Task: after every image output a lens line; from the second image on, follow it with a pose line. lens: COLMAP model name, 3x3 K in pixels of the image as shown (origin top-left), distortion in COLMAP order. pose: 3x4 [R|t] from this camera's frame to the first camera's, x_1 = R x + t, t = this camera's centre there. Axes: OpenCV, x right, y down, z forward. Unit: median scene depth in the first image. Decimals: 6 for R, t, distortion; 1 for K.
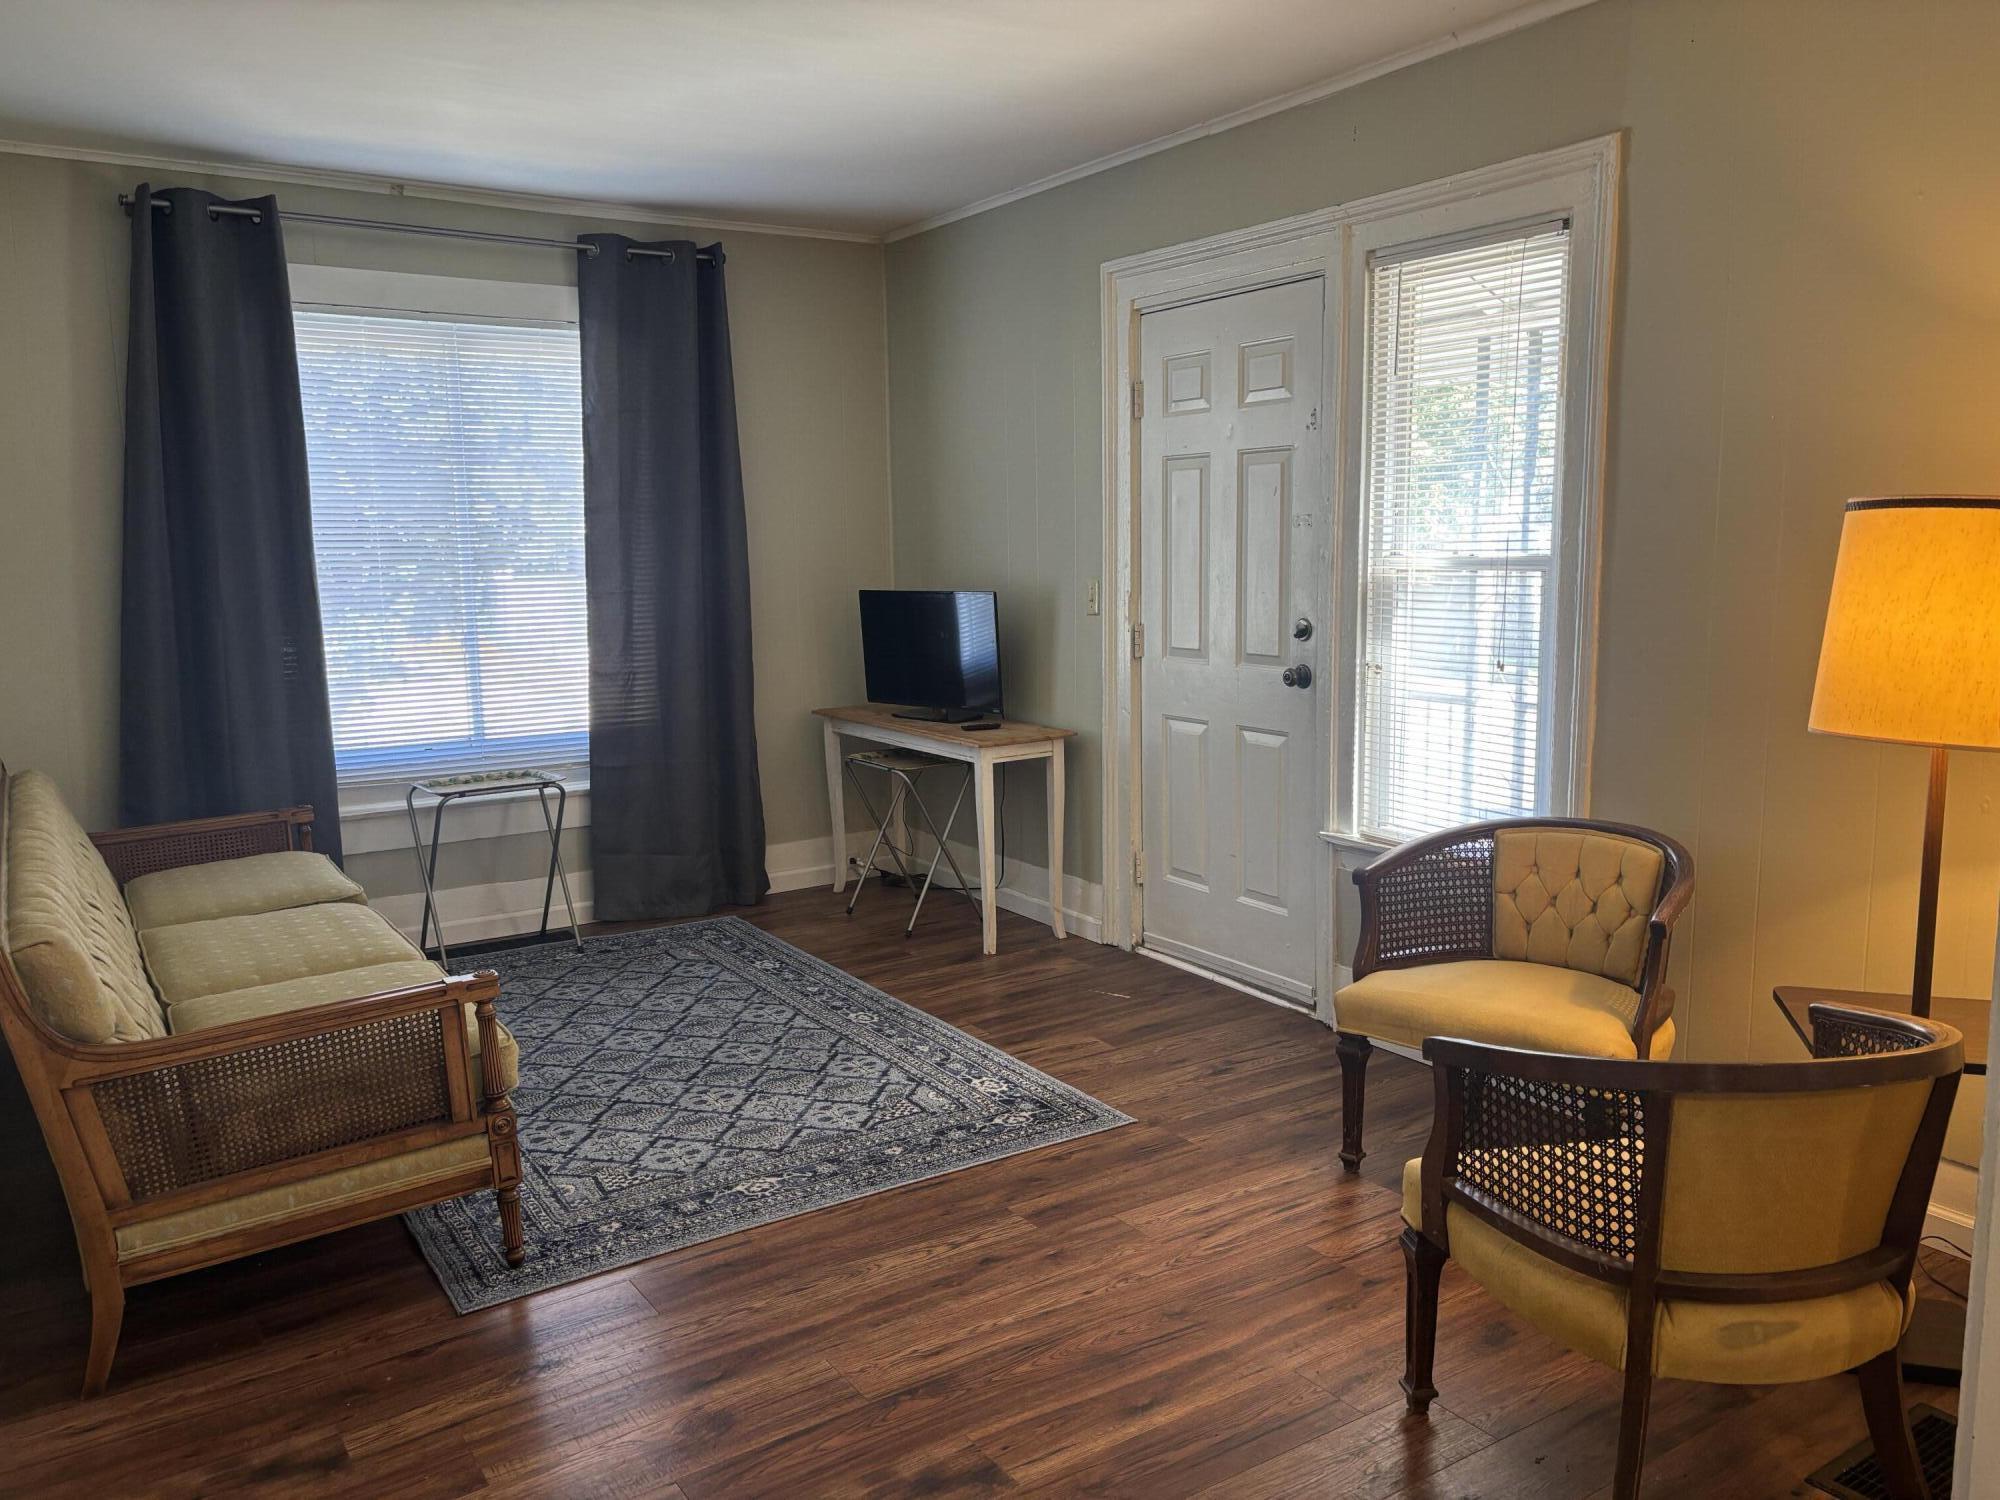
lens RADIAL K [[1518.2, 0, 1000.0], [0, 1518.2, 750.0], [0, 0, 1]] dist [-0.001015, 0.156316]
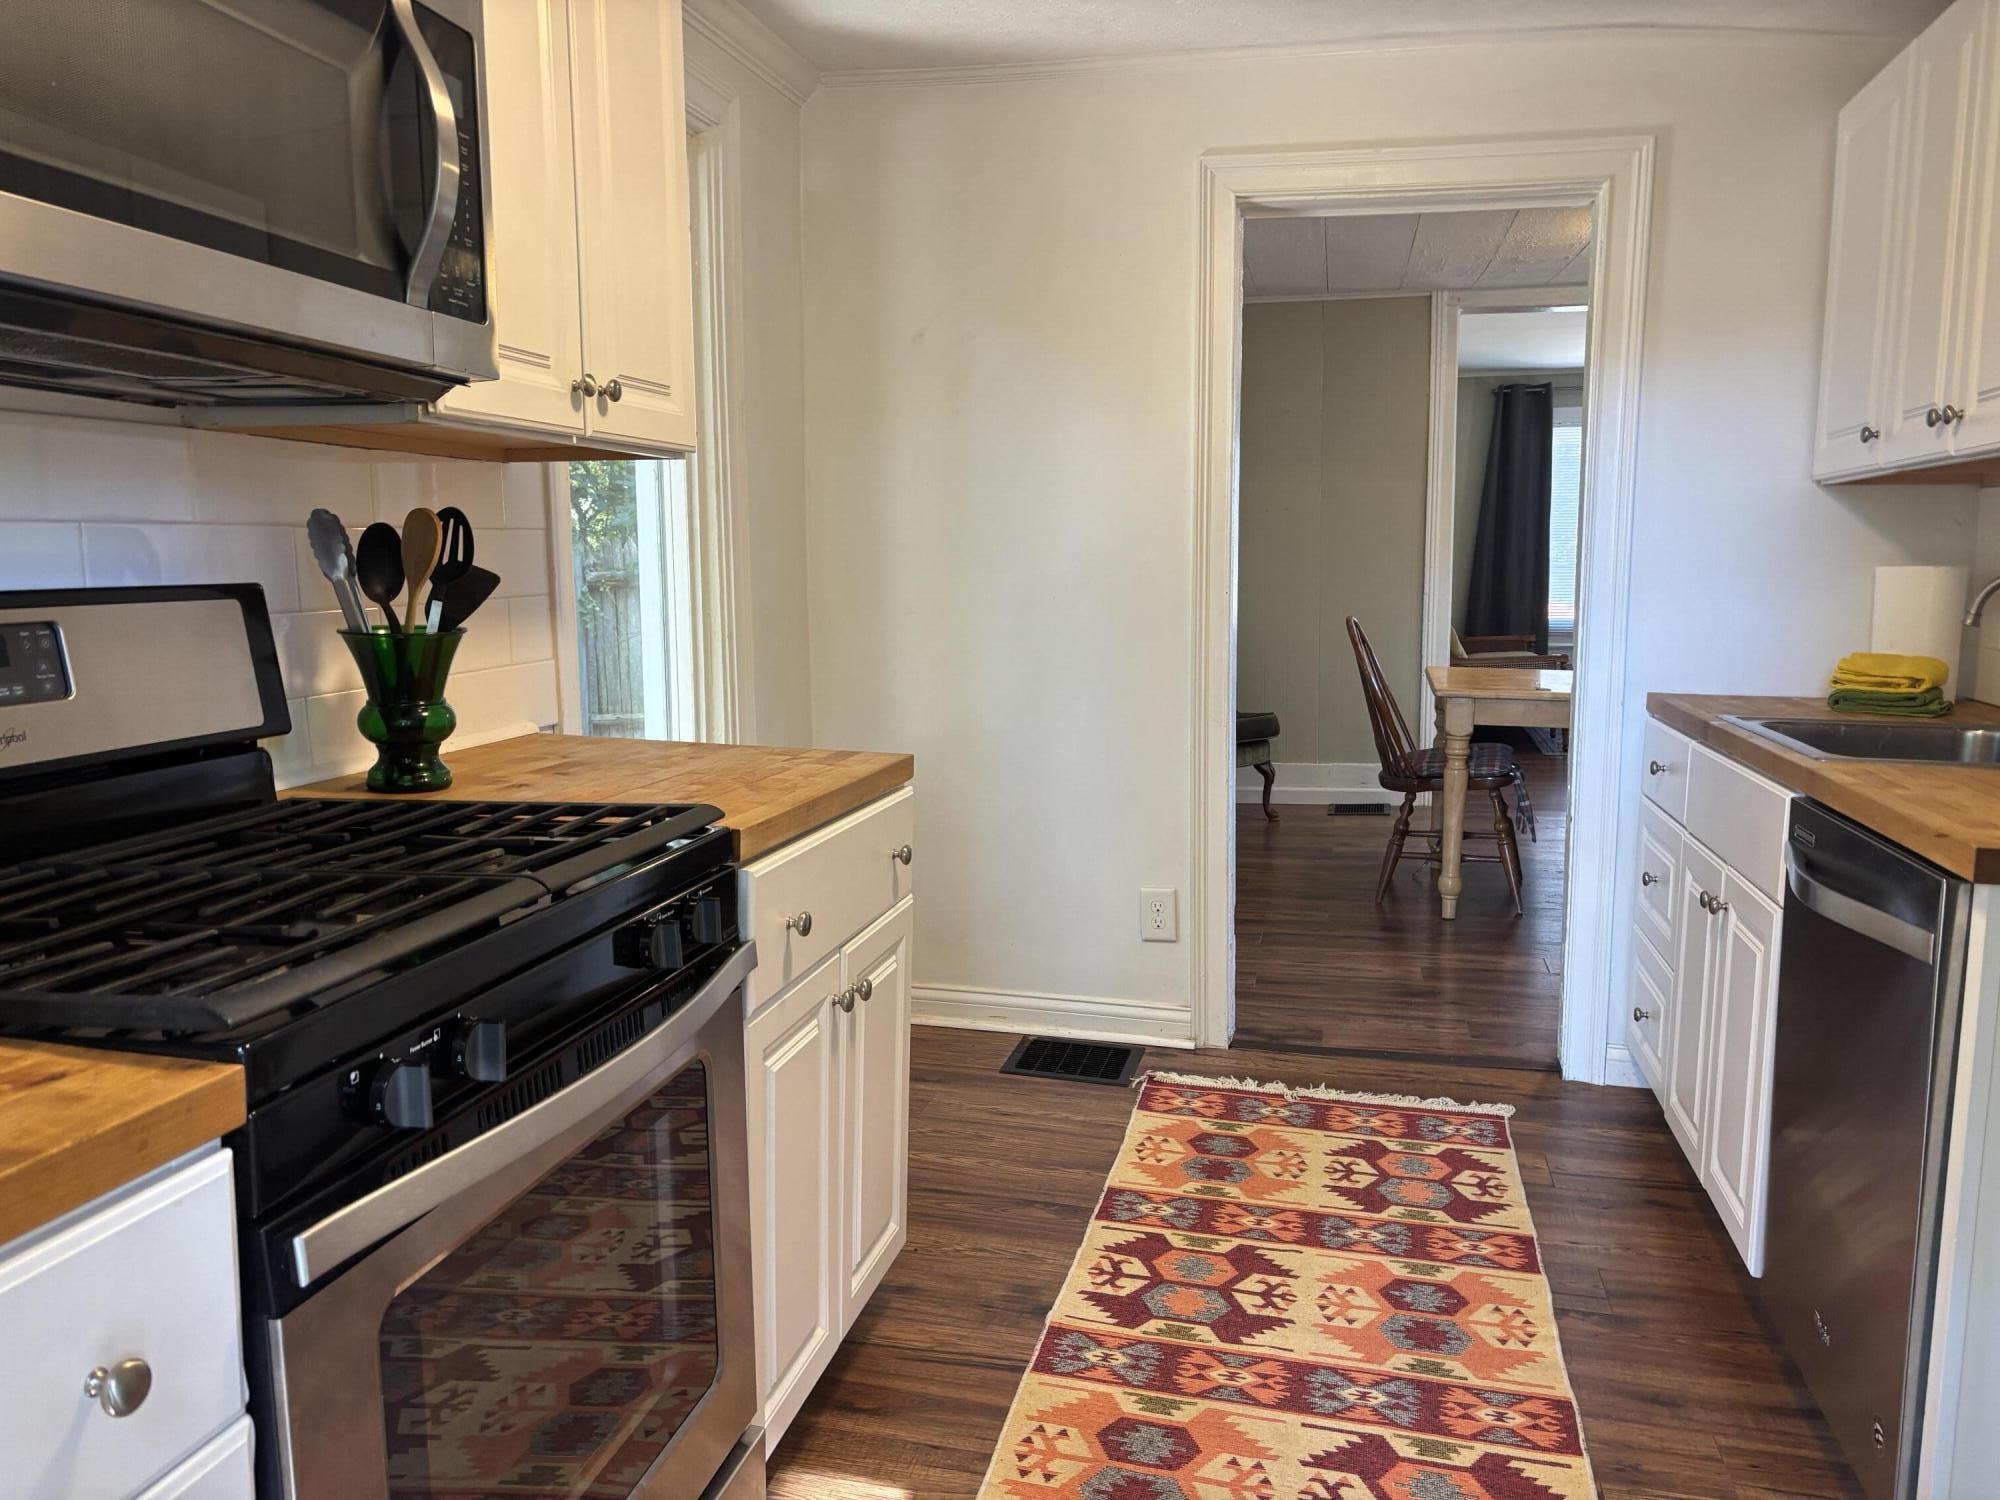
lens RADIAL K [[1518.2, 0, 1000.0], [0, 1518.2, 750.0], [0, 0, 1]] dist [-0.001015, 0.156316]
pose [[0.687502, 0.087884, -0.720845, 0.596270], [-0.102058, 0.994491, 0.023909, 0.200179], [0.718975, 0.057130, 0.692684, -1.037384]]
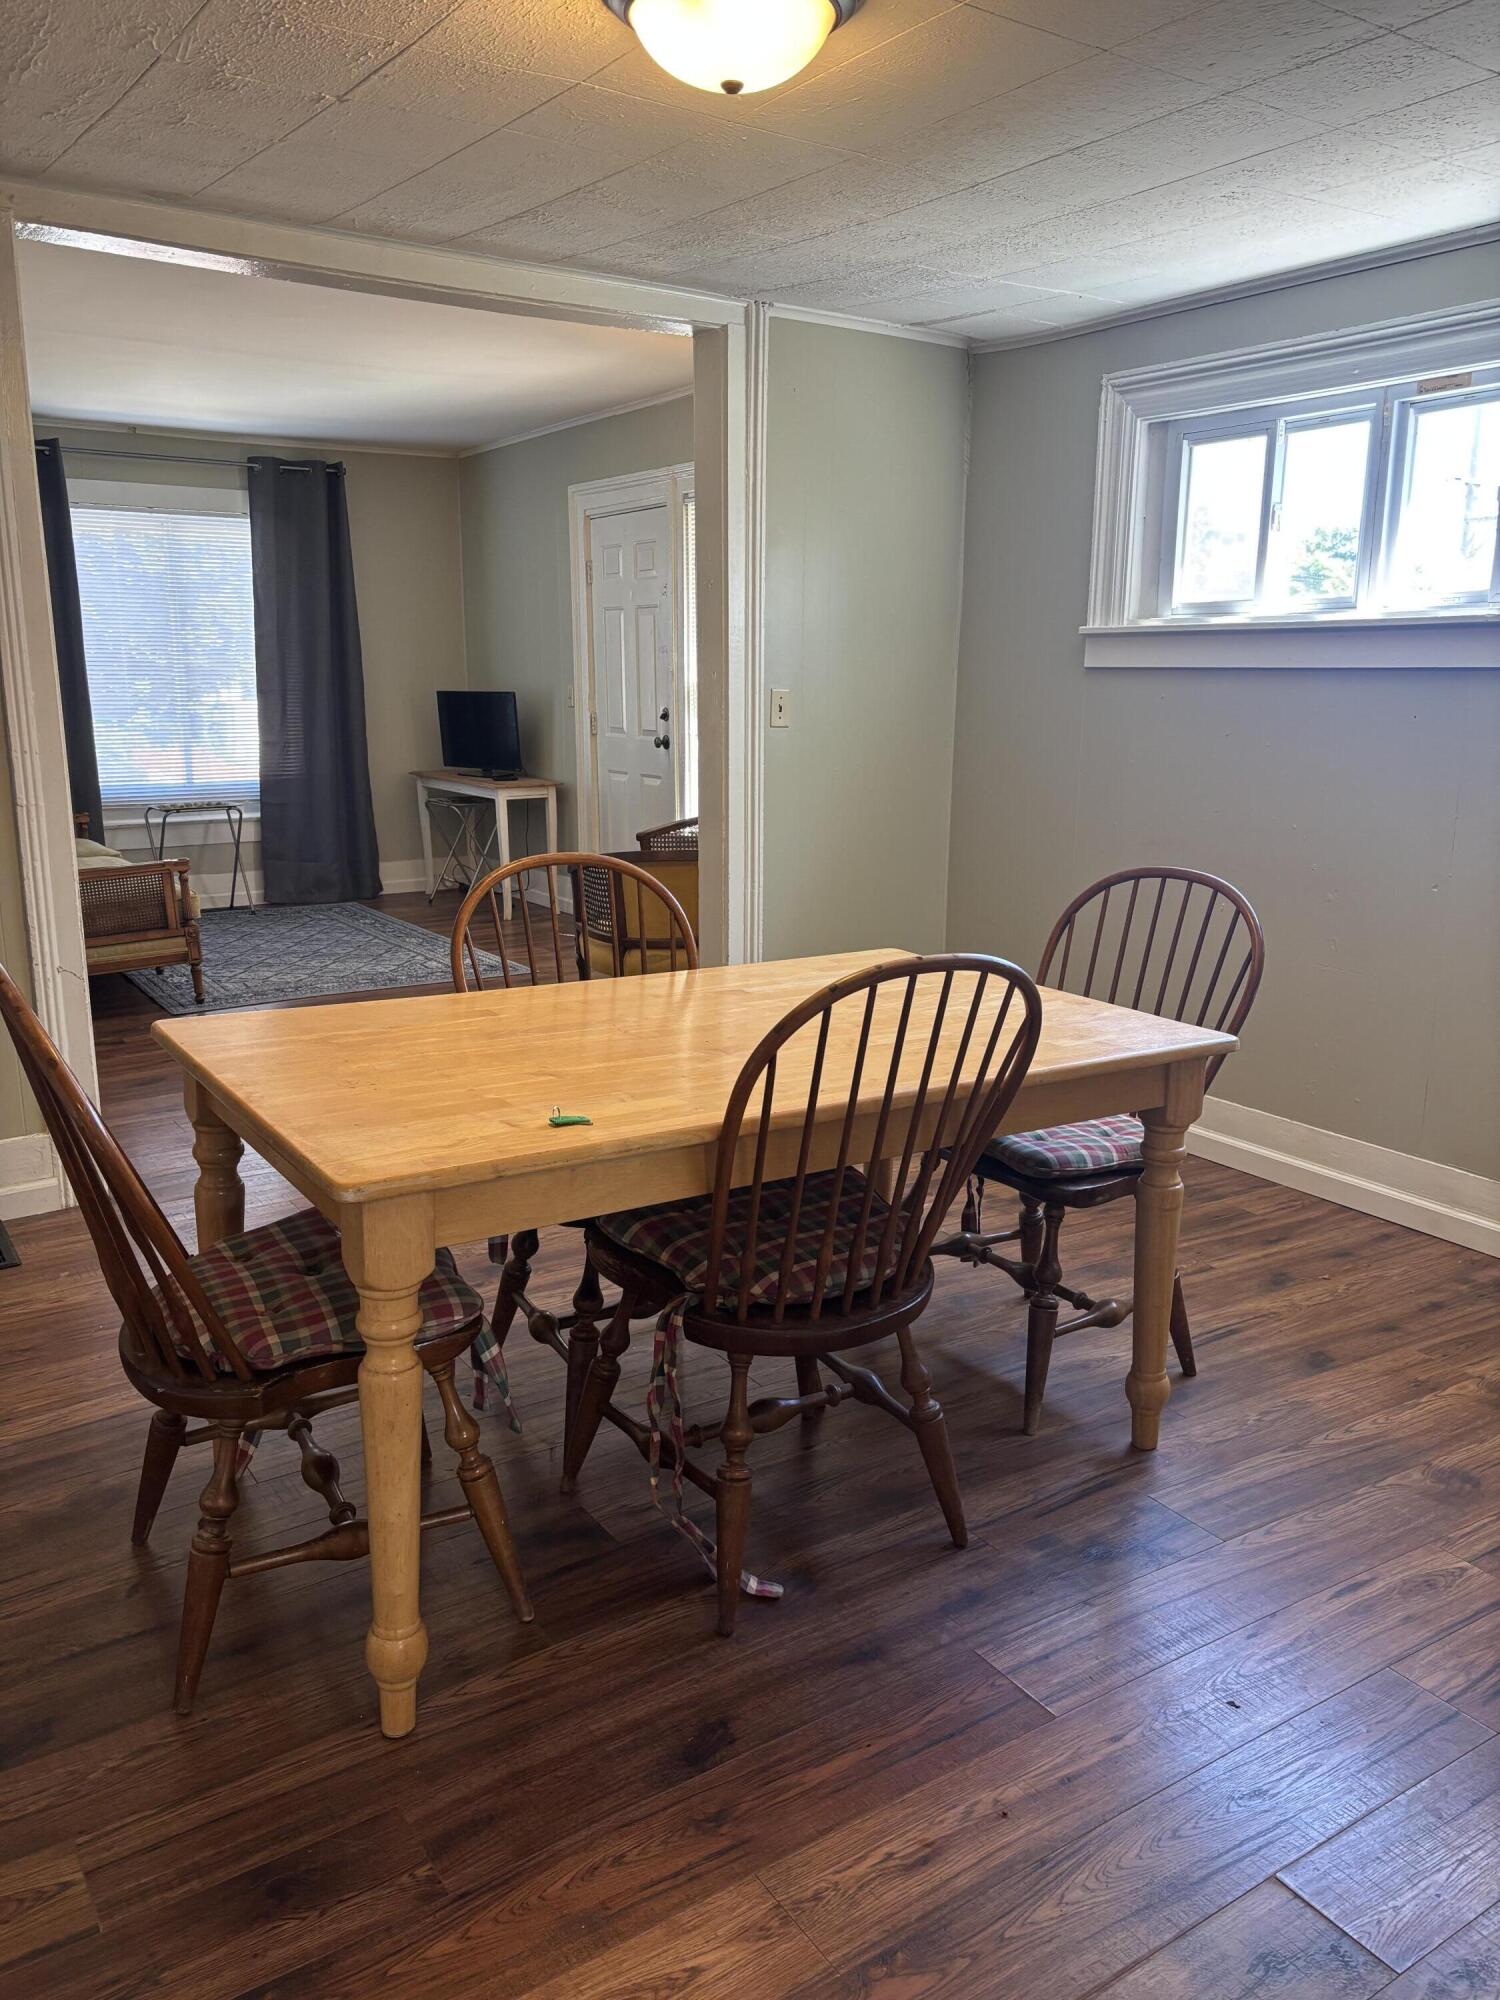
lens RADIAL K [[1518.2, 0, 711.6], [0, 1518.2, 988.7], [0, 0, 1]] dist [-0.001015, 0.156316]
pose [[0.999772, 0.017266, -0.012594, 0.225938], [-0.016344, 0.997413, 0.069997, 0.087999], [0.013770, -0.069775, 0.997468, -0.589235]]
